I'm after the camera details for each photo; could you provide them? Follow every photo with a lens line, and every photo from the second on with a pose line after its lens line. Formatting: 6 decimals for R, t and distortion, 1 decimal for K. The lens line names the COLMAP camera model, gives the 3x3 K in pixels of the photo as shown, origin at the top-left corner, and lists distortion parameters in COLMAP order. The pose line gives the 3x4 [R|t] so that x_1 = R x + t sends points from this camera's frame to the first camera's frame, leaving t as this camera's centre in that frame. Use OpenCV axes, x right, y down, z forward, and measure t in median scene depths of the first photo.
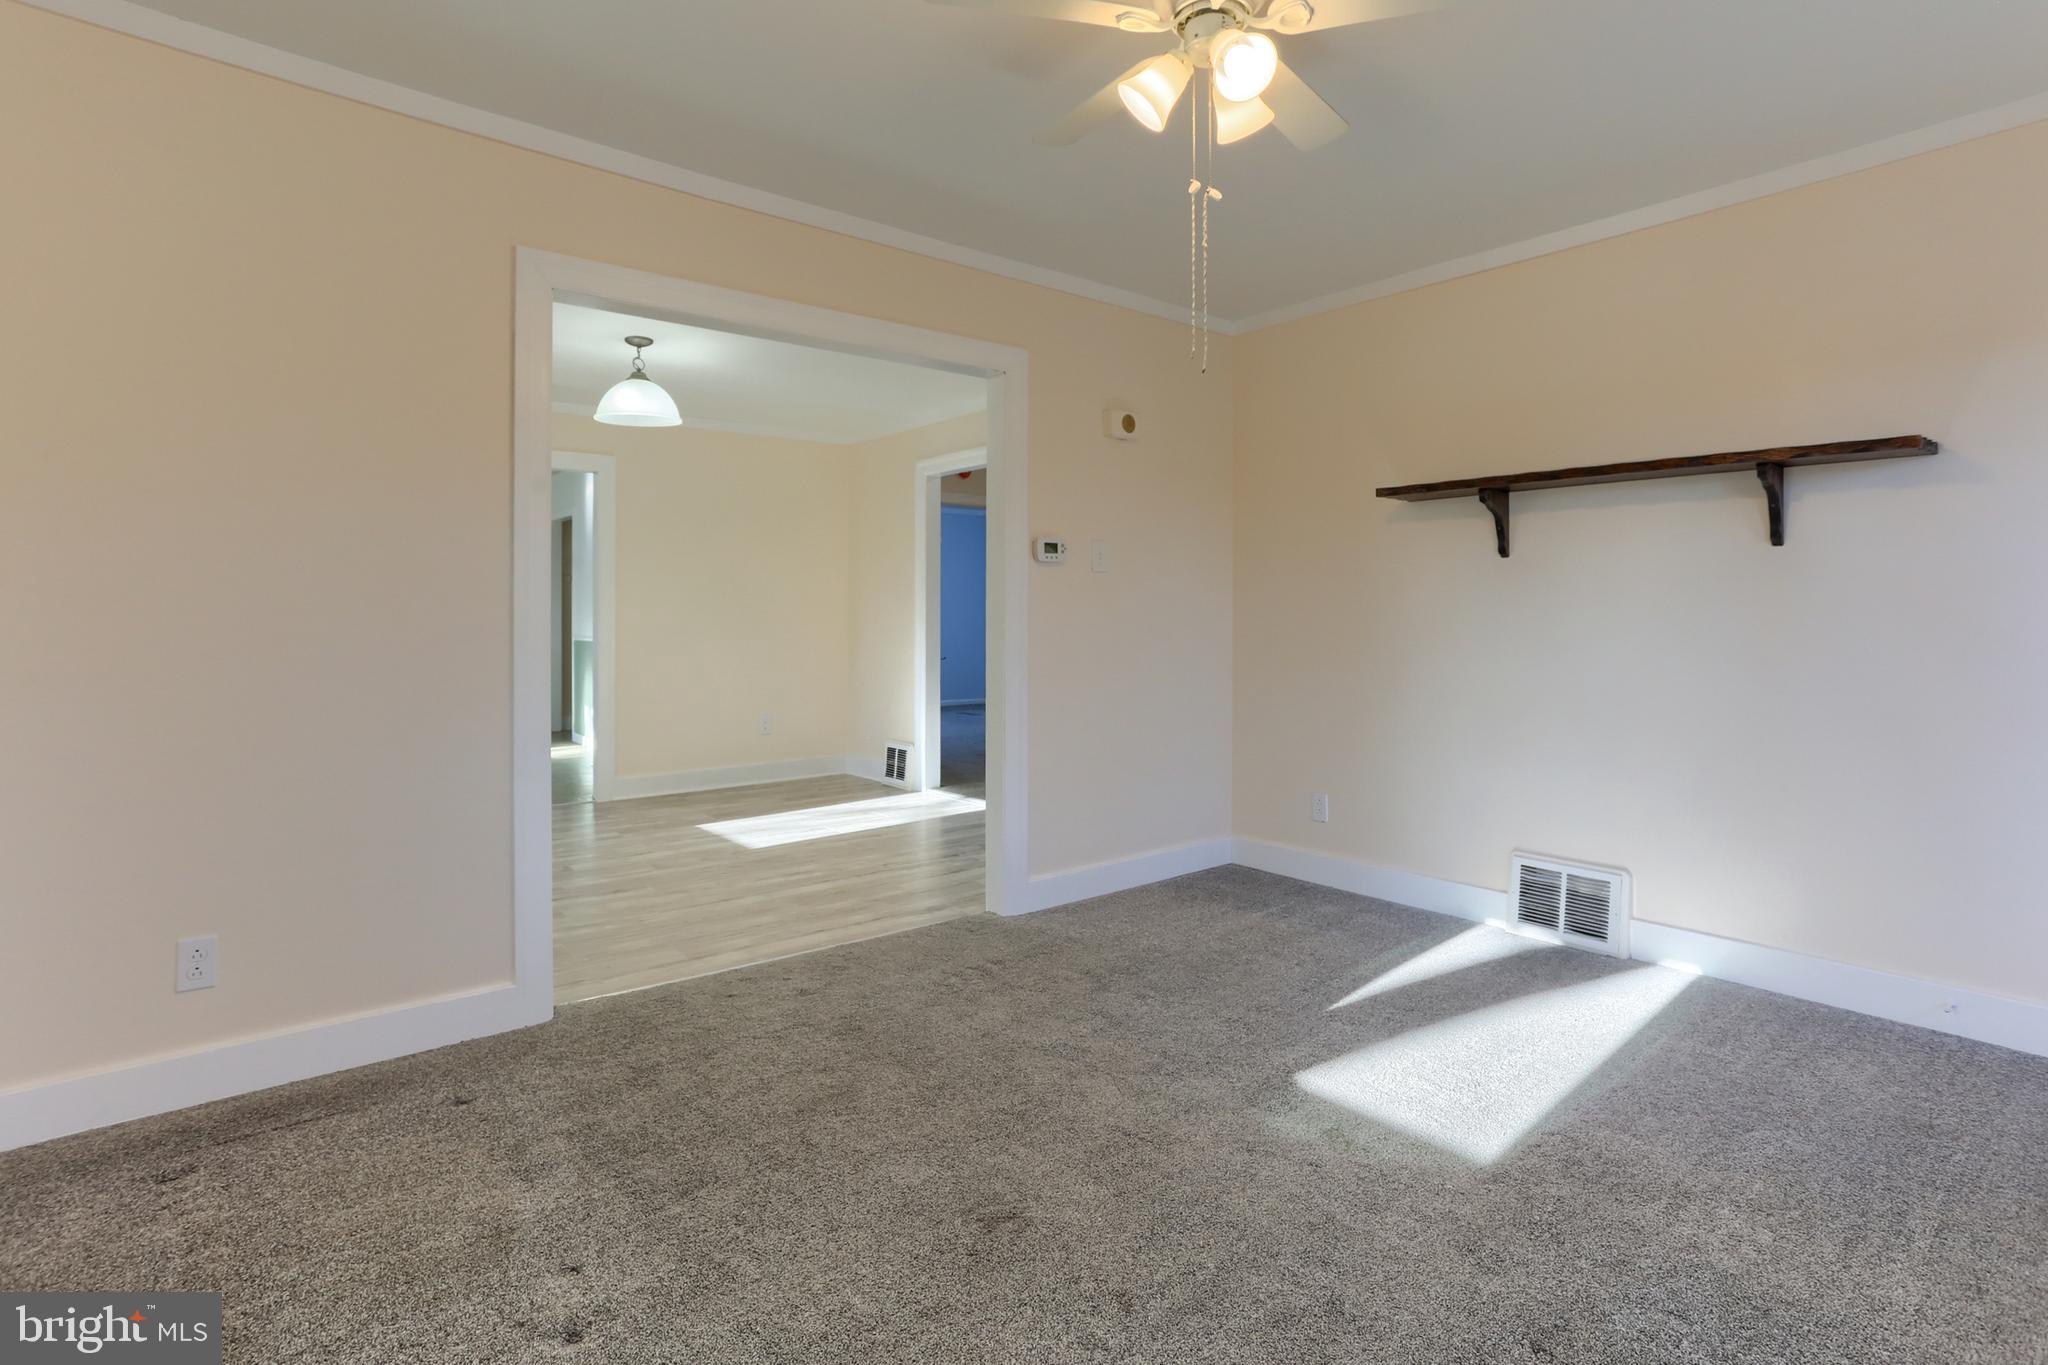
lens RADIAL K [[1006.5, 0, 1001.9], [0, 1006.5, 642.8], [0, 0, 1]] dist [-0.071905, 0.039627]
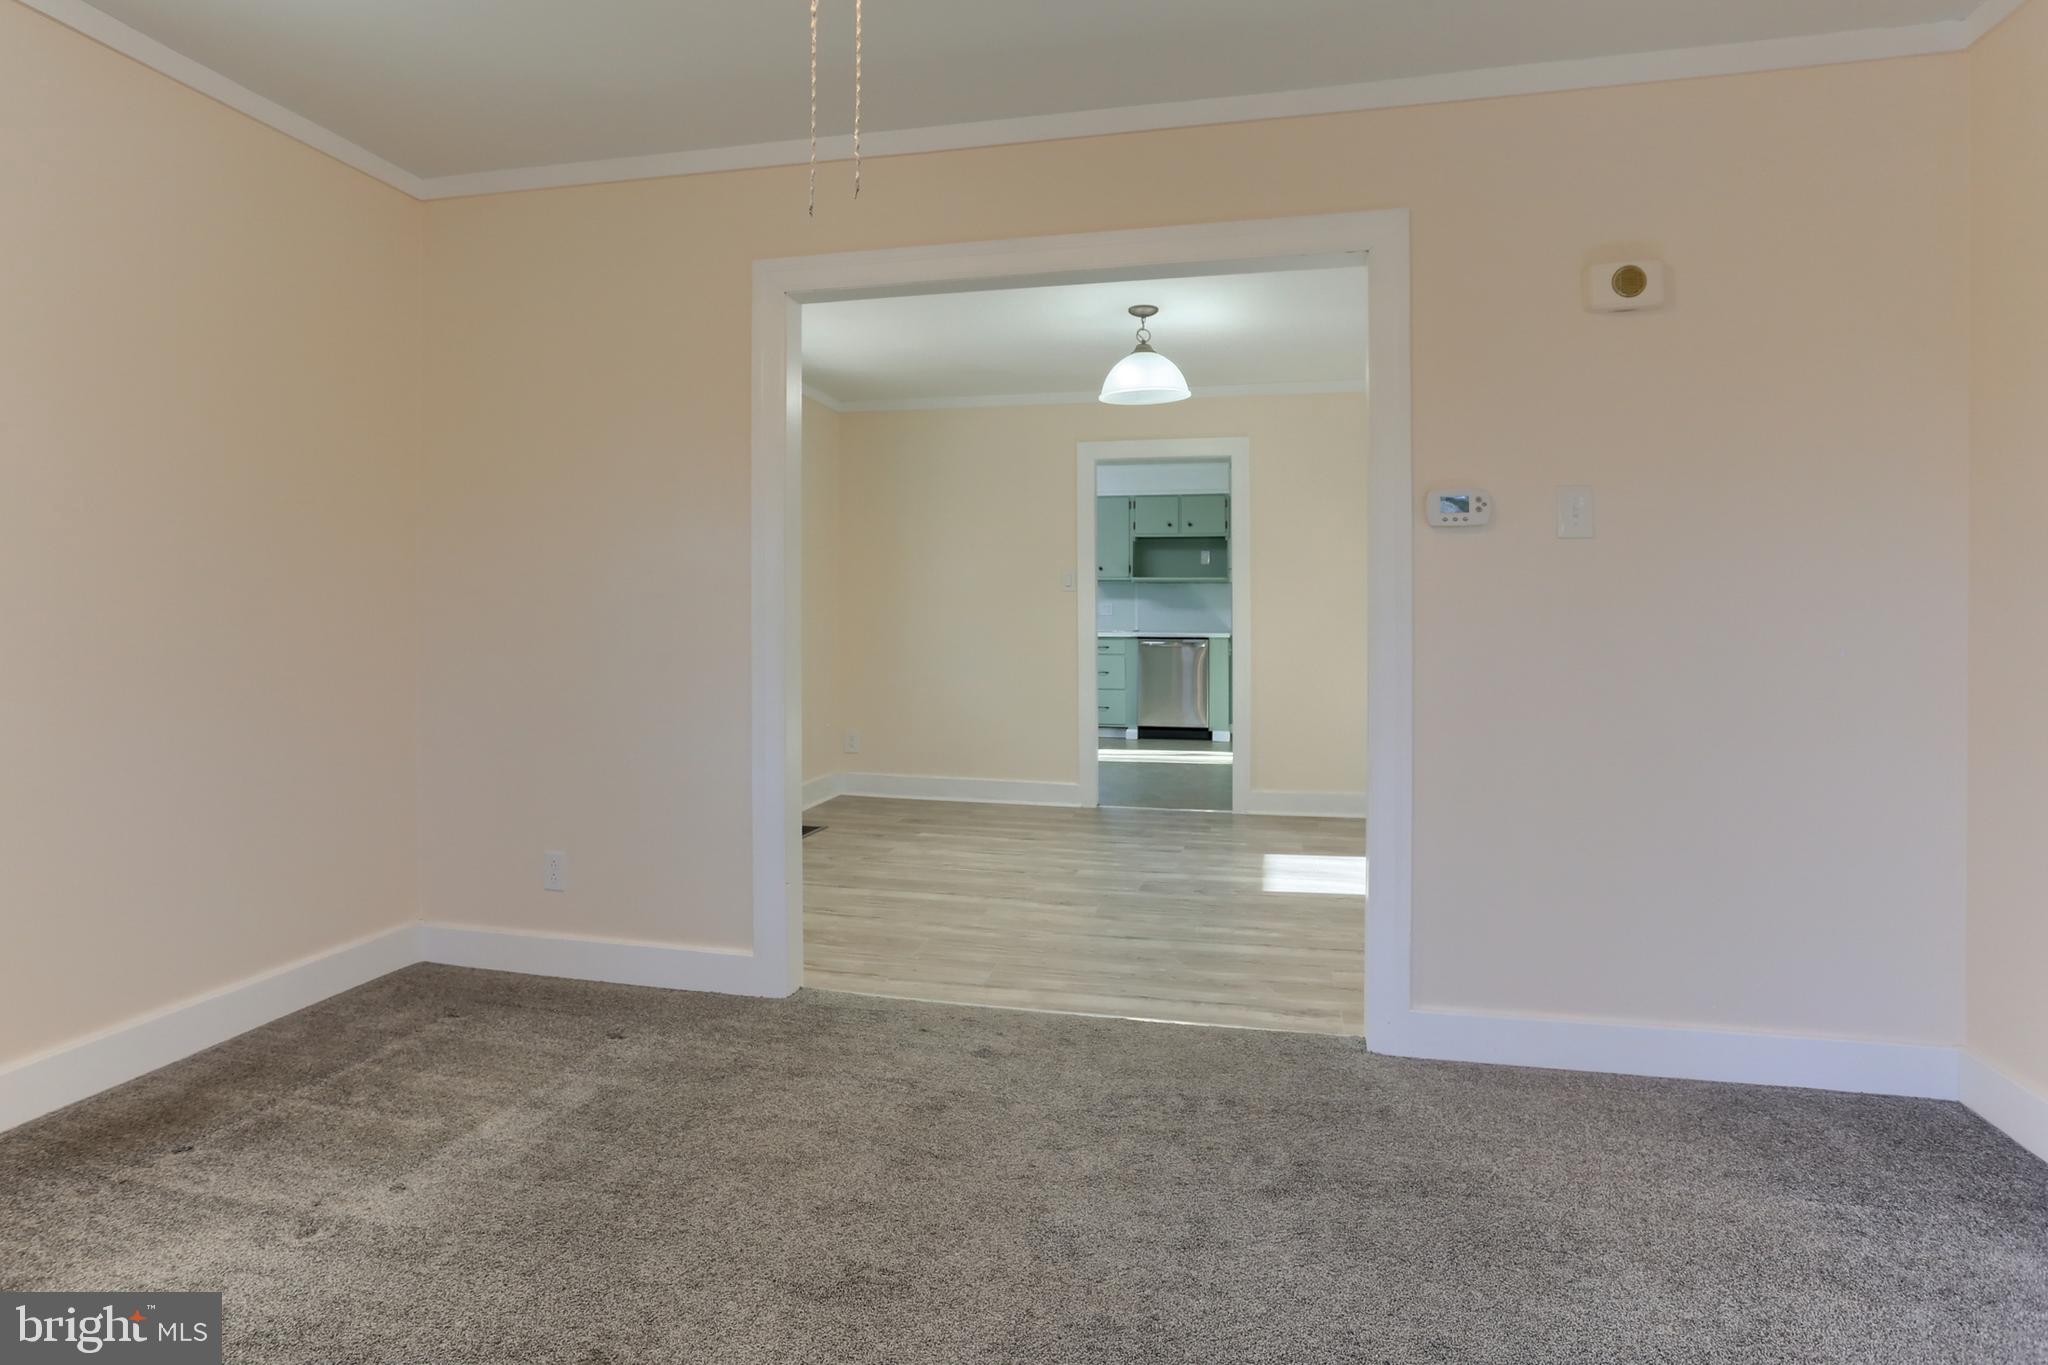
lens RADIAL K [[1084.0, 0, 1016.6], [0, 1084.0, 652.1], [0, 0, 1]] dist [-0.062353, 0.031509]
pose [[0.618865, 0.028321, -0.784987, 0.460043], [-0.023586, 0.999569, 0.017468, -0.006092], [0.785143, 0.007705, 0.619266, 0.393238]]
